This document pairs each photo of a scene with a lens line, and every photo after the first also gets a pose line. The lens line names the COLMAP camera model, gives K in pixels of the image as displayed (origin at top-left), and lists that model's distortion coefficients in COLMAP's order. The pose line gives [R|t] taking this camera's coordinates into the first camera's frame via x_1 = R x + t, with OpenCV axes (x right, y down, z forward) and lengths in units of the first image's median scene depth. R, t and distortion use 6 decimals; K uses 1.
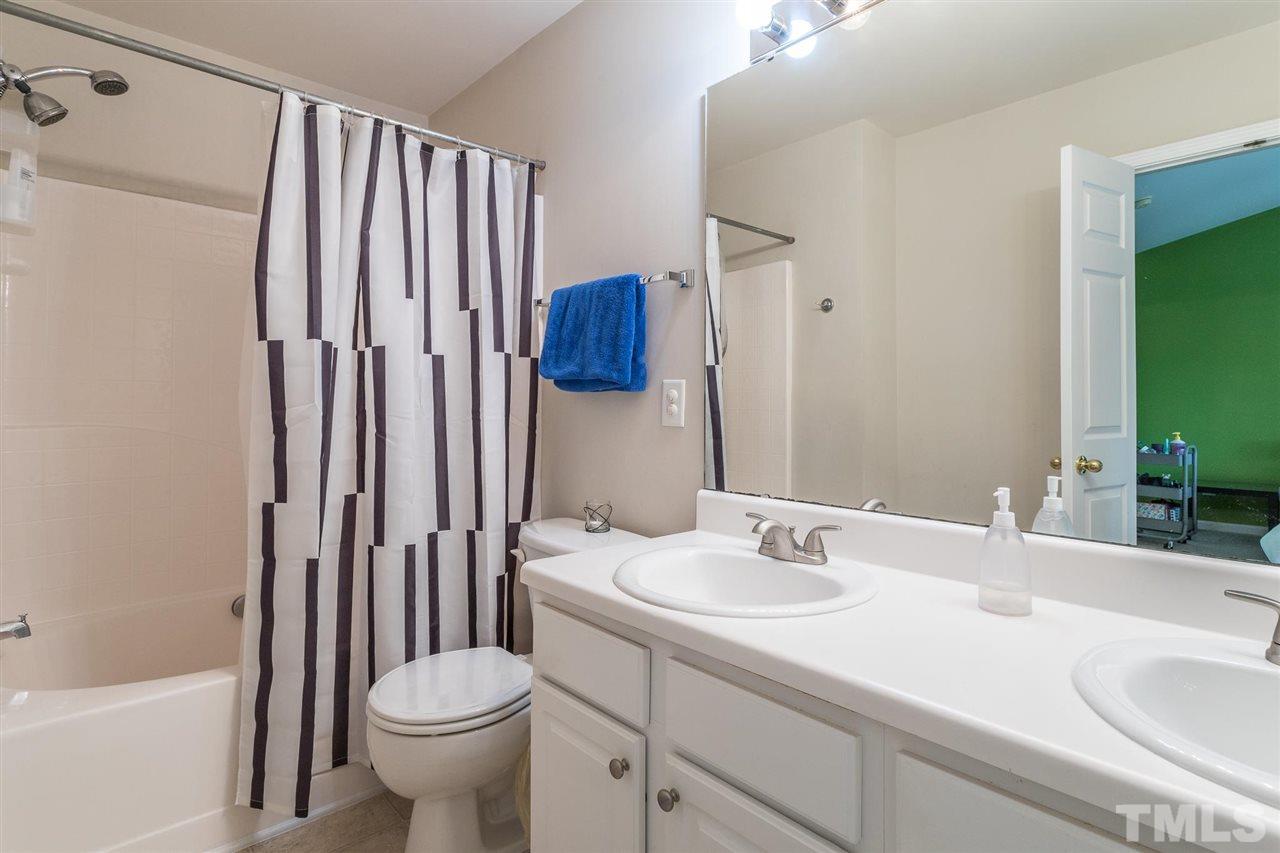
lens RADIAL K [[612.8, 0, 648.9], [0, 612.8, 422.1], [0, 0, 1]] dist [-0.000348, 0.002429]
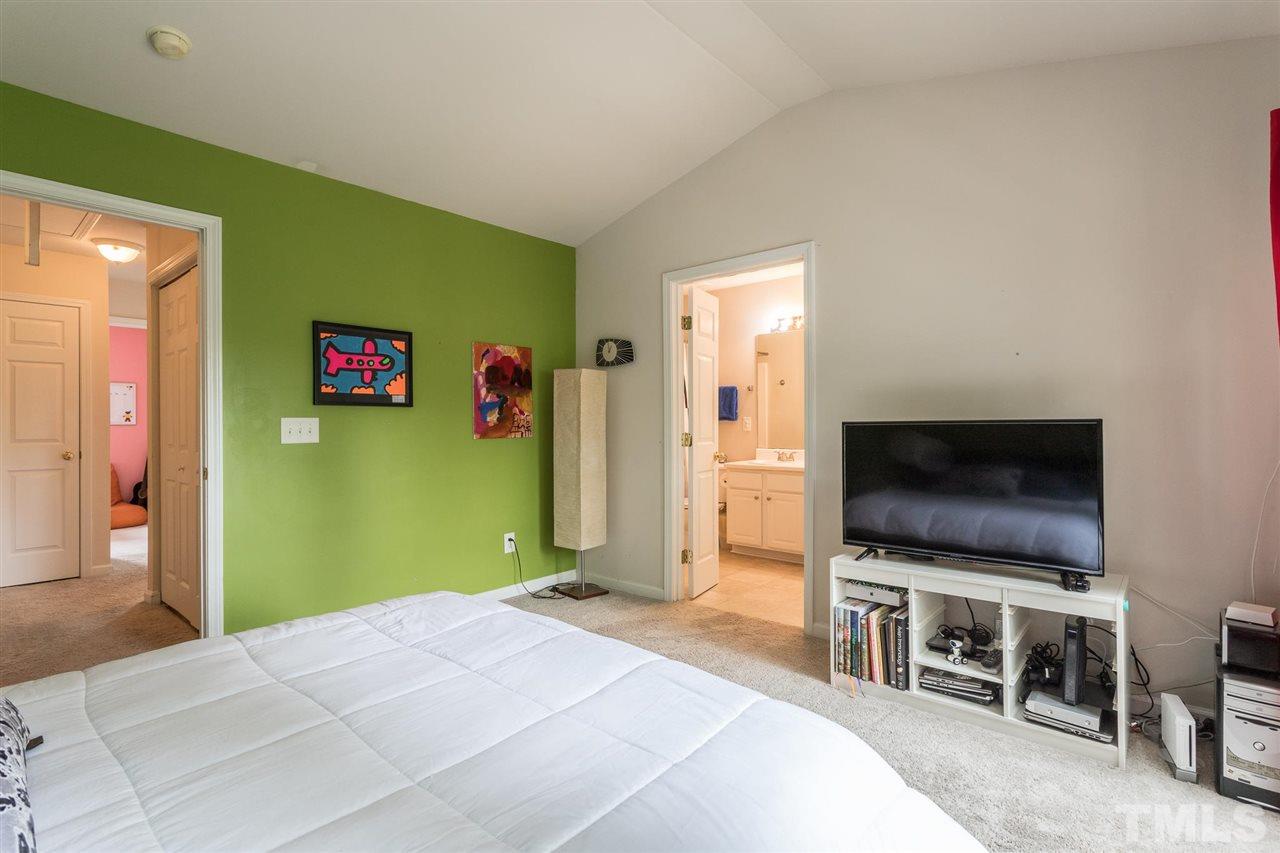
lens RADIAL K [[612.8, 0, 645.9], [0, 612.8, 428.2], [0, 0, 1]] dist [-0.000348, 0.002429]
pose [[0.993177, -0.007965, 0.116347, -0.921226], [0.009562, 0.999868, -0.013168, 0.031550], [-0.116227, 0.014191, 0.993121, -2.343804]]
